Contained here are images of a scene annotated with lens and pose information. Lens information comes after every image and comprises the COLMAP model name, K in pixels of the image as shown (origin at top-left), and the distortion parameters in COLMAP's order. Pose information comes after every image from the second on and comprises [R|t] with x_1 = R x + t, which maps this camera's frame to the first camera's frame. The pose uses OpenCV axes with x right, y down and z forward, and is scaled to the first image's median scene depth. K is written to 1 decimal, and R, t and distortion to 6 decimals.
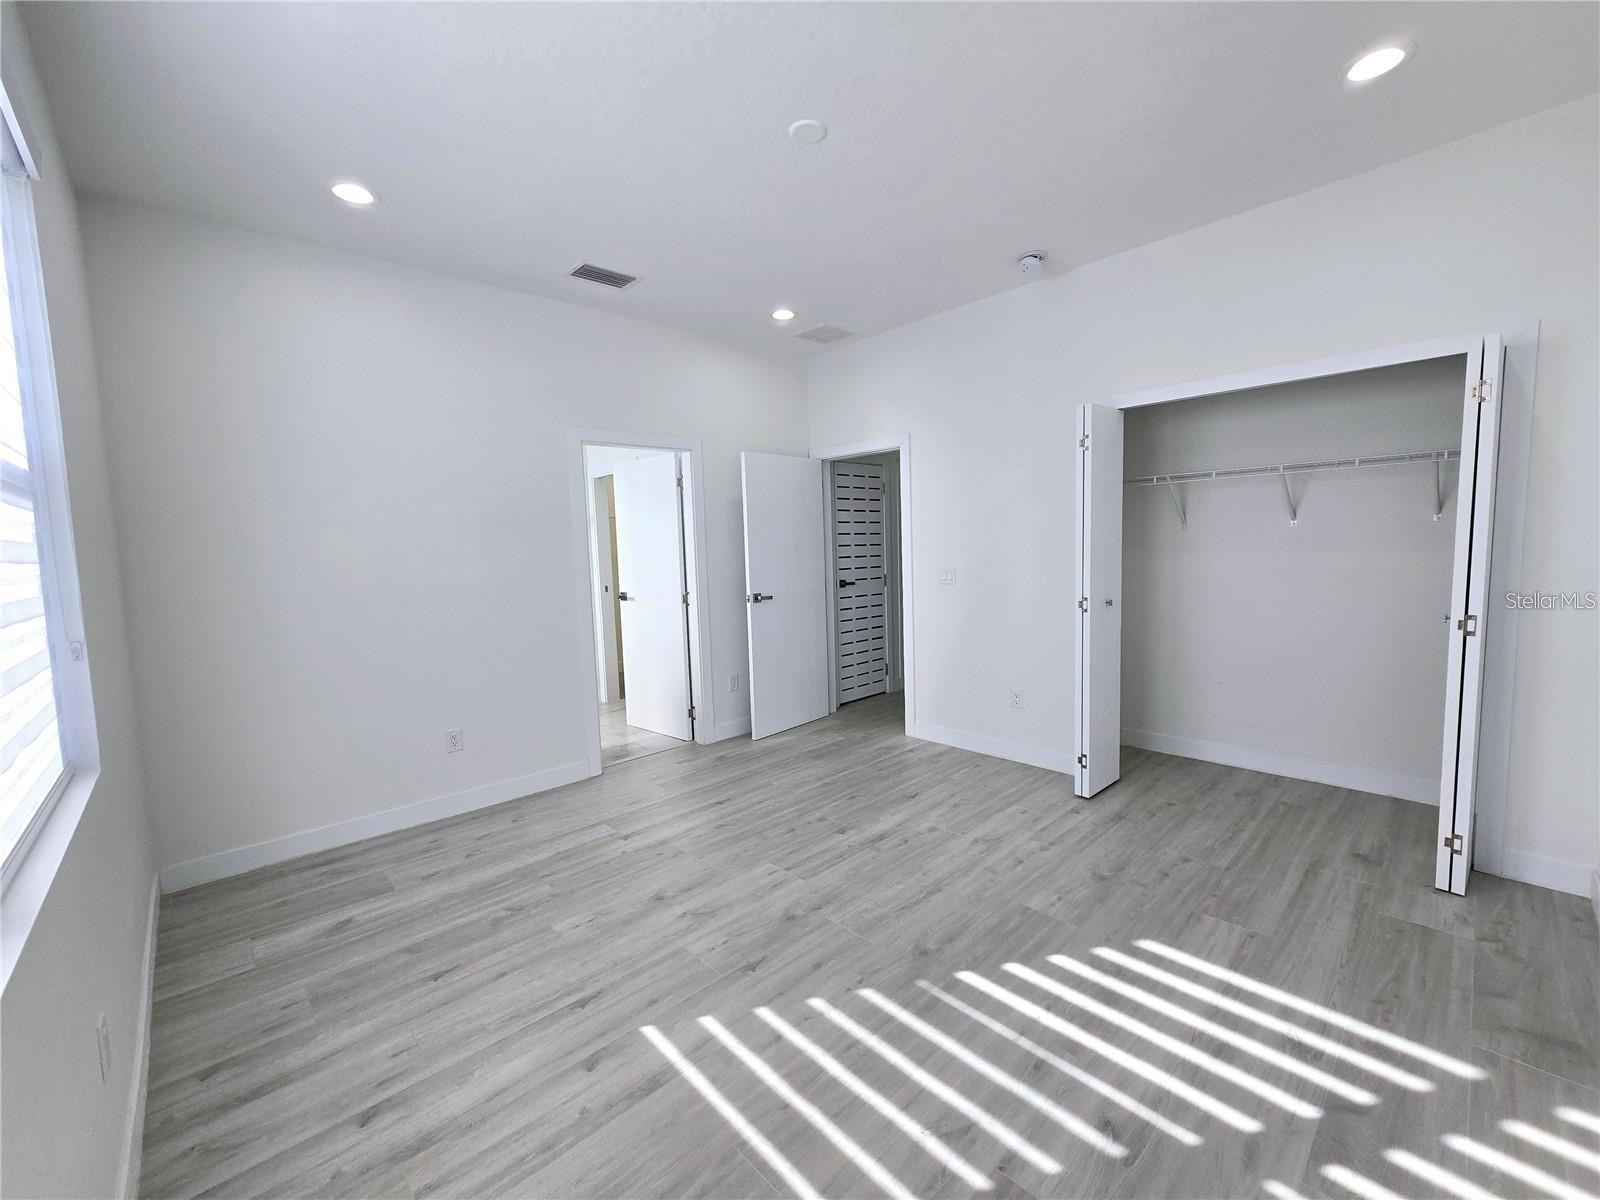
lens RADIAL K [[654.3, 0, 813.6], [0, 654.3, 602.9], [0, 0, 1]] dist [-0.005666, 0.001605]
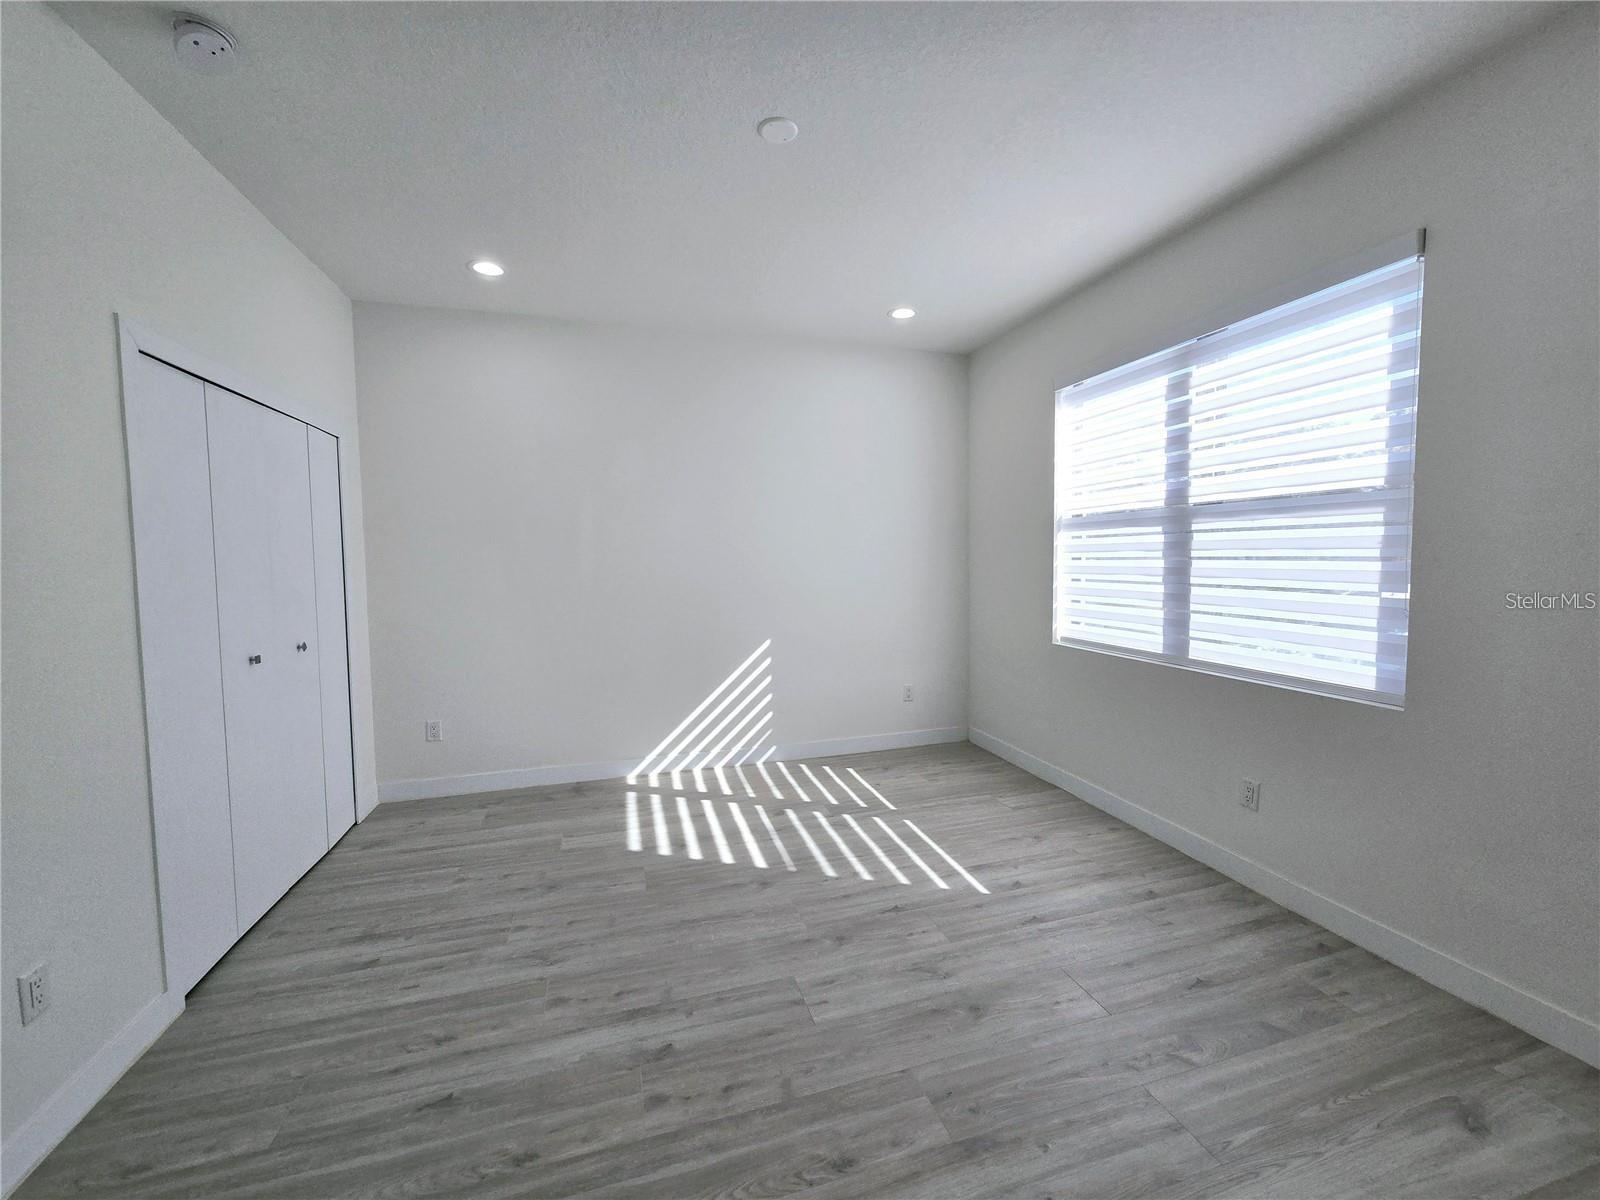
lens RADIAL K [[654.3, 0, 813.1], [0, 654.3, 594.4], [0, 0, 1]] dist [-0.005666, 0.001605]
pose [[-0.886522, 0.014137, 0.462470, -0.526918], [0.081316, 0.988736, 0.125651, -0.180807], [-0.455484, 0.148999, -0.877686, 2.064584]]
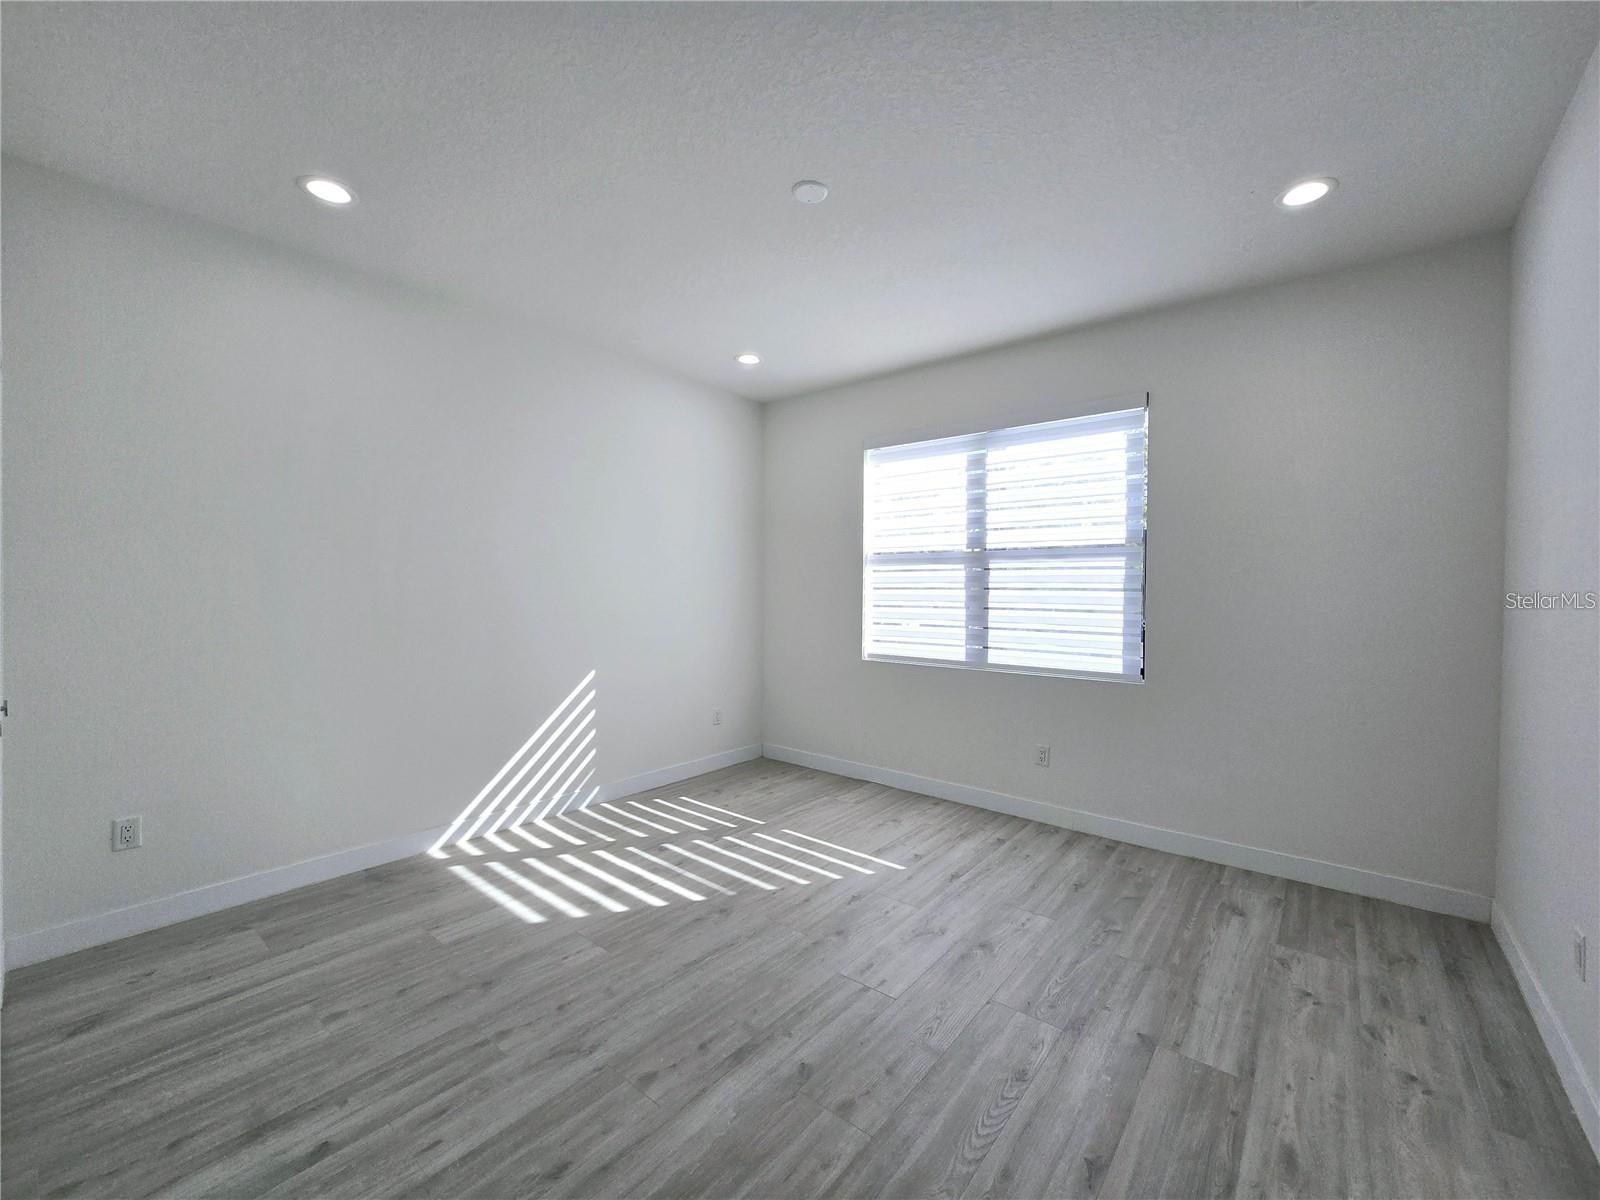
lens RADIAL K [[654.3, 0, 808.1], [0, 654.3, 593.4], [0, 0, 1]] dist [-0.005666, 0.001605]
pose [[-0.992776, 0.023982, -0.117565, 0.145643], [0.012455, 0.995127, 0.097814, -0.194947], [0.119338, 0.095643, -0.988236, 2.273673]]
